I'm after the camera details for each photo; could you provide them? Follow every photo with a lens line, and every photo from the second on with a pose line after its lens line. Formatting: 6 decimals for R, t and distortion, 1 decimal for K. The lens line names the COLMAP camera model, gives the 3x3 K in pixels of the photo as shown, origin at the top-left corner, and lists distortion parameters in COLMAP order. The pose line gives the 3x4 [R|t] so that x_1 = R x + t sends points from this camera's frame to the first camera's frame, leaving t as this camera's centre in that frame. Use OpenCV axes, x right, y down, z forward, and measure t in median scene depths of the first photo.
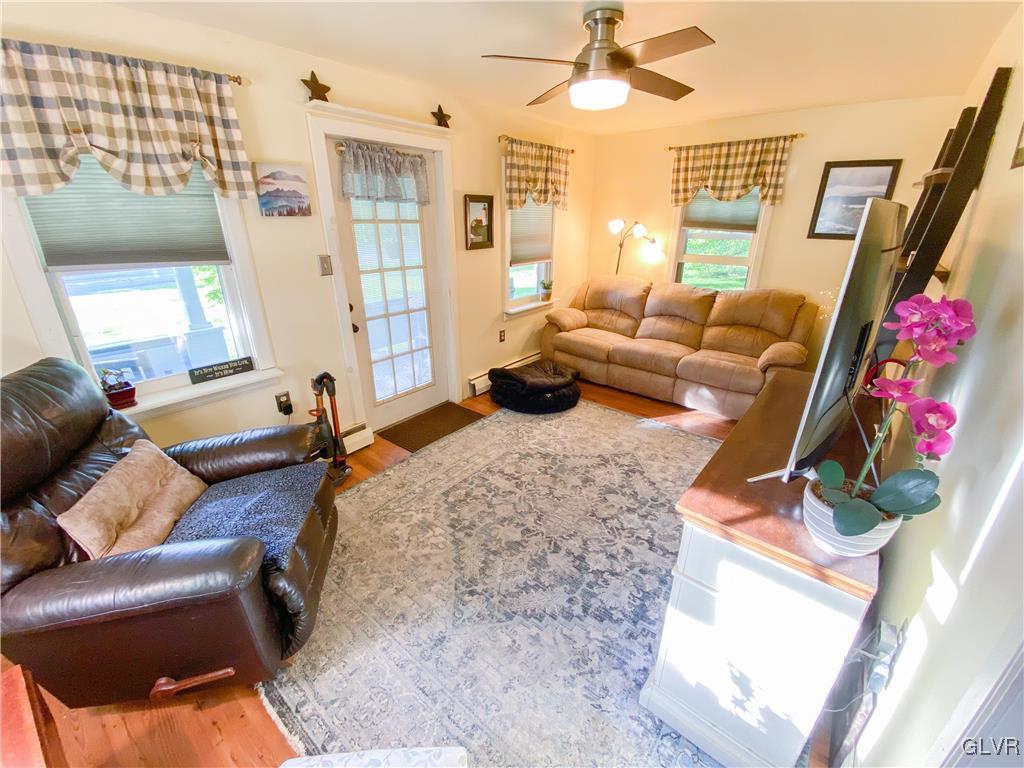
lens RADIAL K [[410.3, 0, 510.6], [0, 410.3, 378.9], [0, 0, 1]] dist [0.018152, -0.019809]
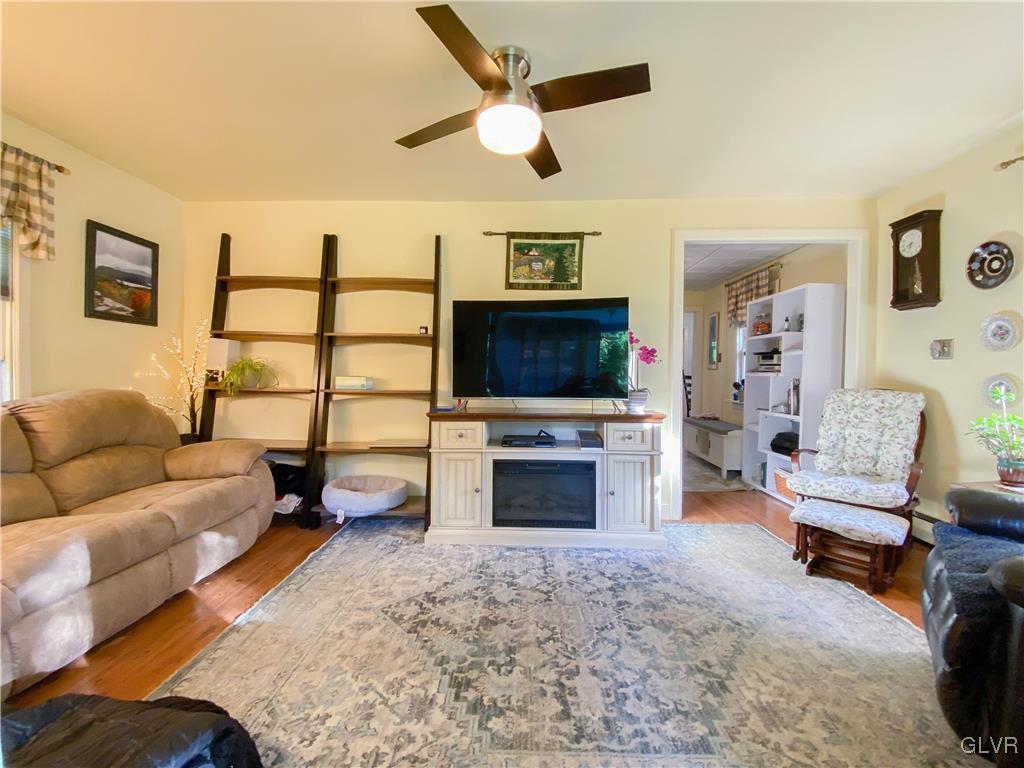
lens RADIAL K [[410.3, 0, 510.6], [0, 410.3, 378.9], [0, 0, 1]] dist [0.018152, -0.019809]
pose [[-0.605831, -0.018346, 0.795382, -0.393365], [0.276838, 0.932397, 0.232370, -0.294290], [-0.745875, 0.360969, -0.559796, 1.280531]]
